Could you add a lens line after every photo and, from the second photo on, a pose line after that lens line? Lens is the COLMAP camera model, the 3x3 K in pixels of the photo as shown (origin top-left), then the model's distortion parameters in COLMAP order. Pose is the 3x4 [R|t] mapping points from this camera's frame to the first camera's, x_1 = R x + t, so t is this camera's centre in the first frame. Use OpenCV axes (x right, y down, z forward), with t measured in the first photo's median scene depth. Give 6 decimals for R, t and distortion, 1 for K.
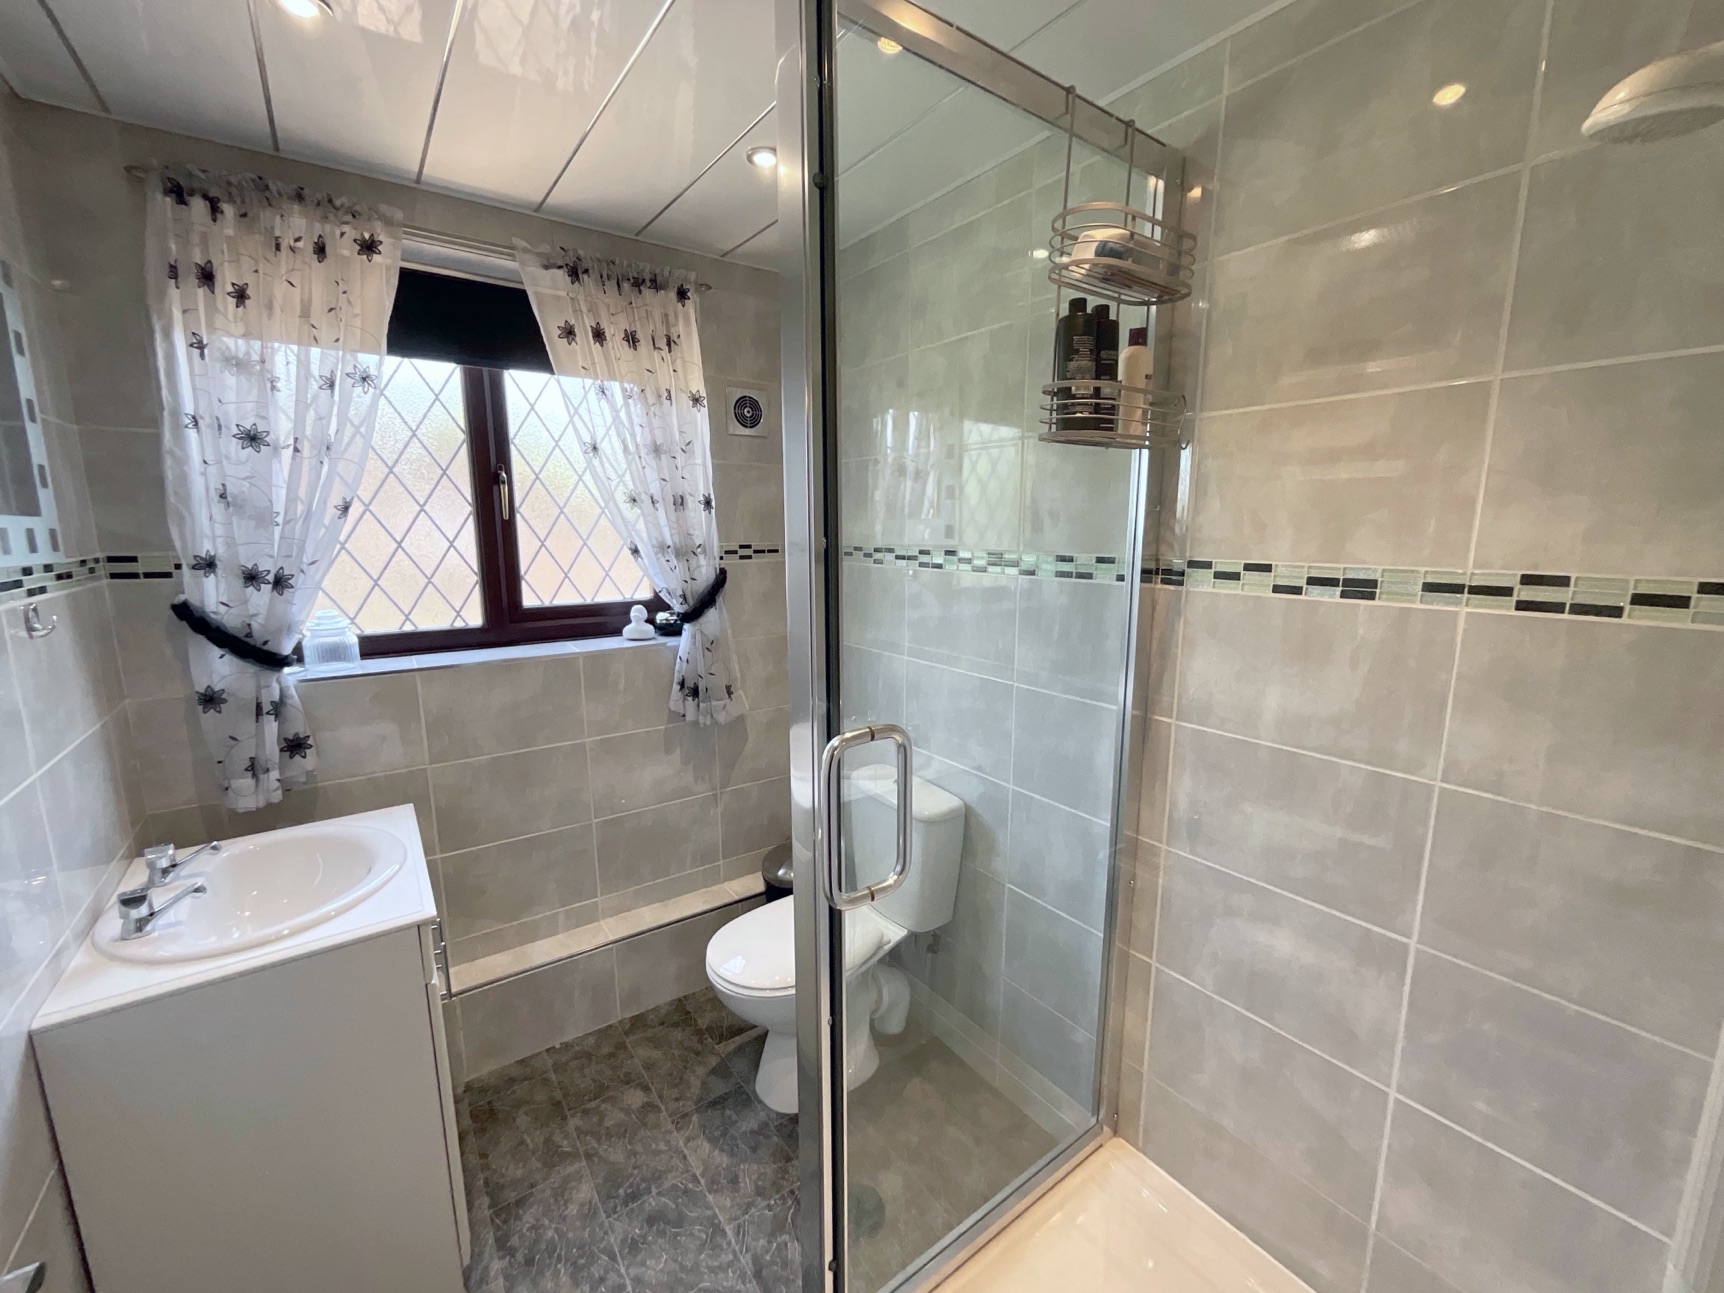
lens RADIAL K [[700.9, 0, 862.0], [0, 700.9, 646.5], [0, 0, 1]] dist [-0.003794, 0.000103]
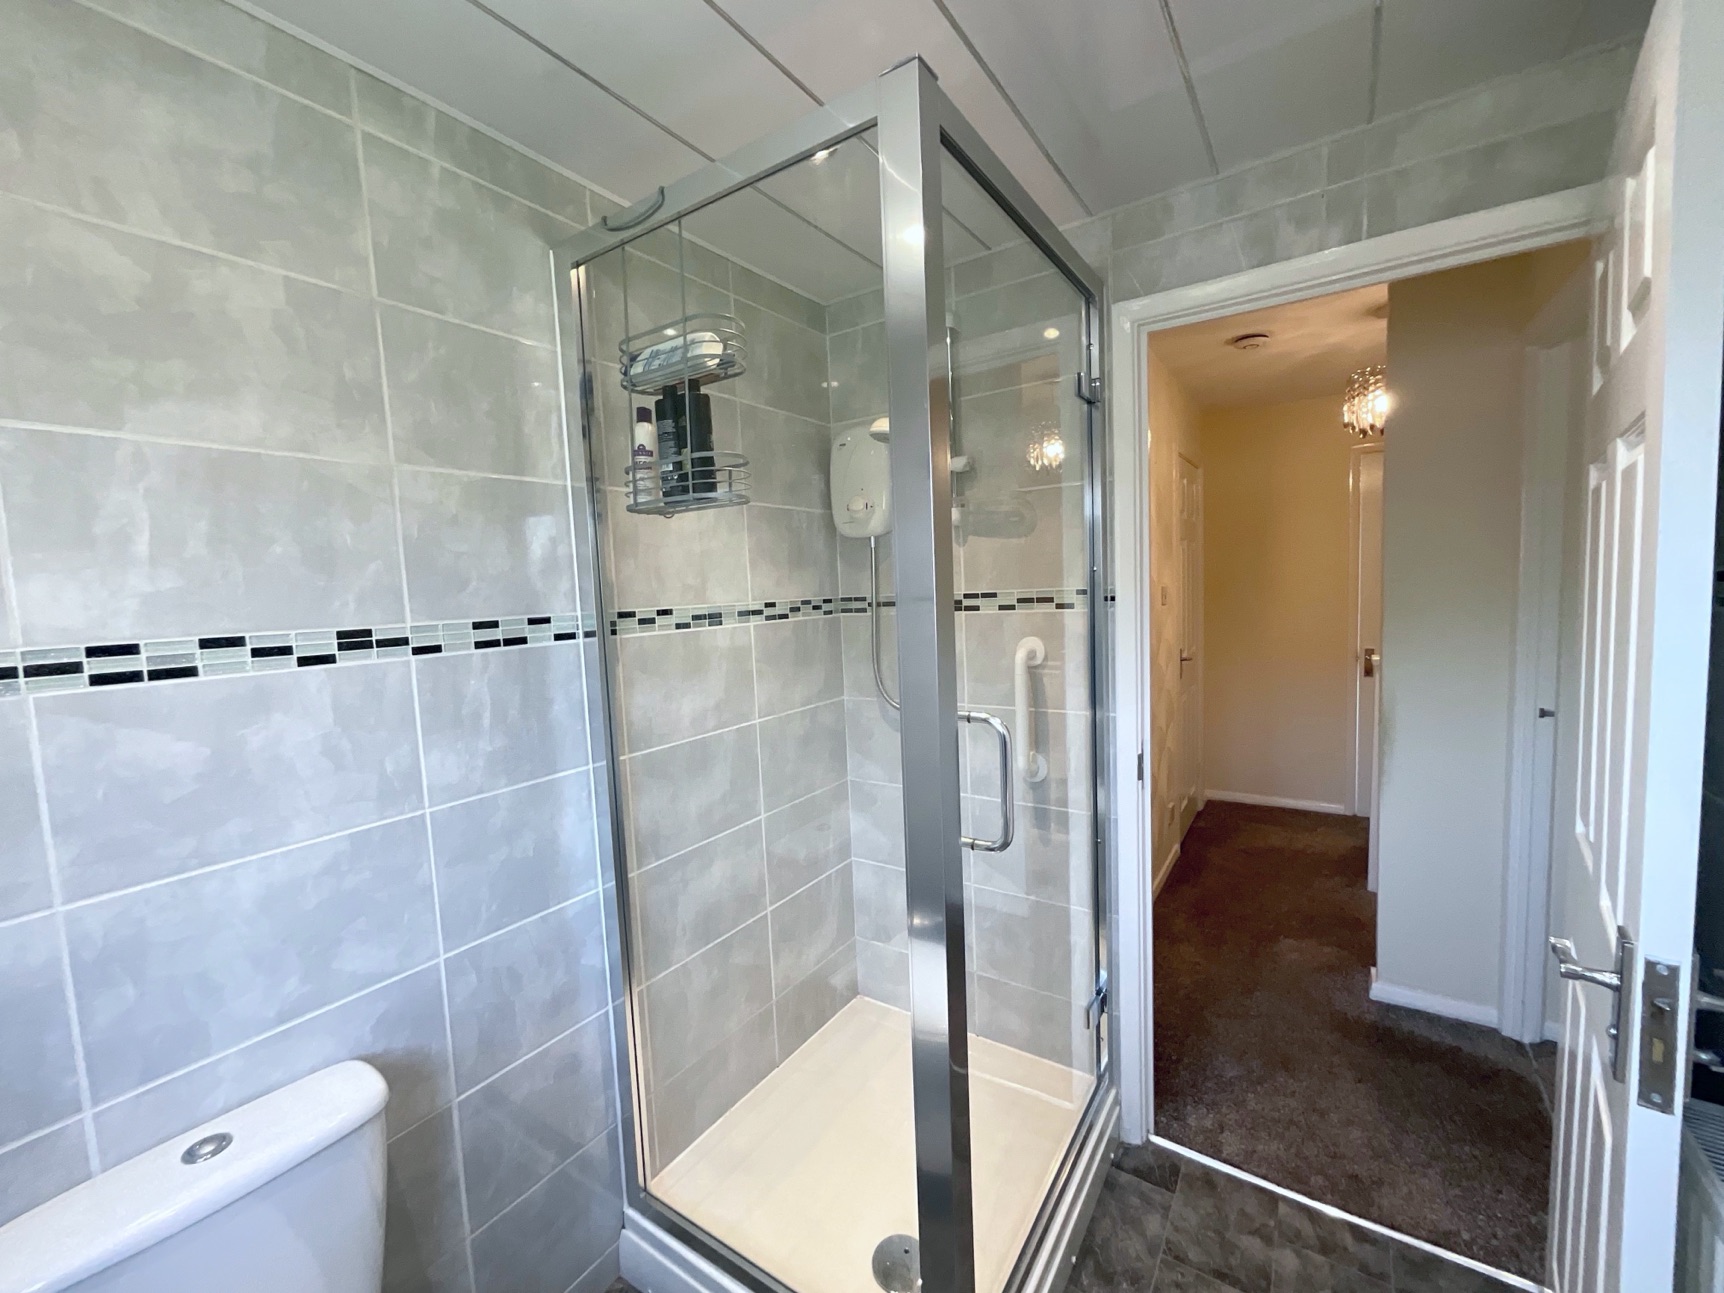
lens RADIAL K [[700.9, 0, 862.0], [0, 700.9, 646.5], [0, 0, 1]] dist [-0.003794, 0.000103]
pose [[-0.340191, -0.085290, 0.936480, -0.754414], [0.182327, 0.970997, 0.154667, -0.179185], [-0.922511, 0.223362, -0.314774, 1.048328]]
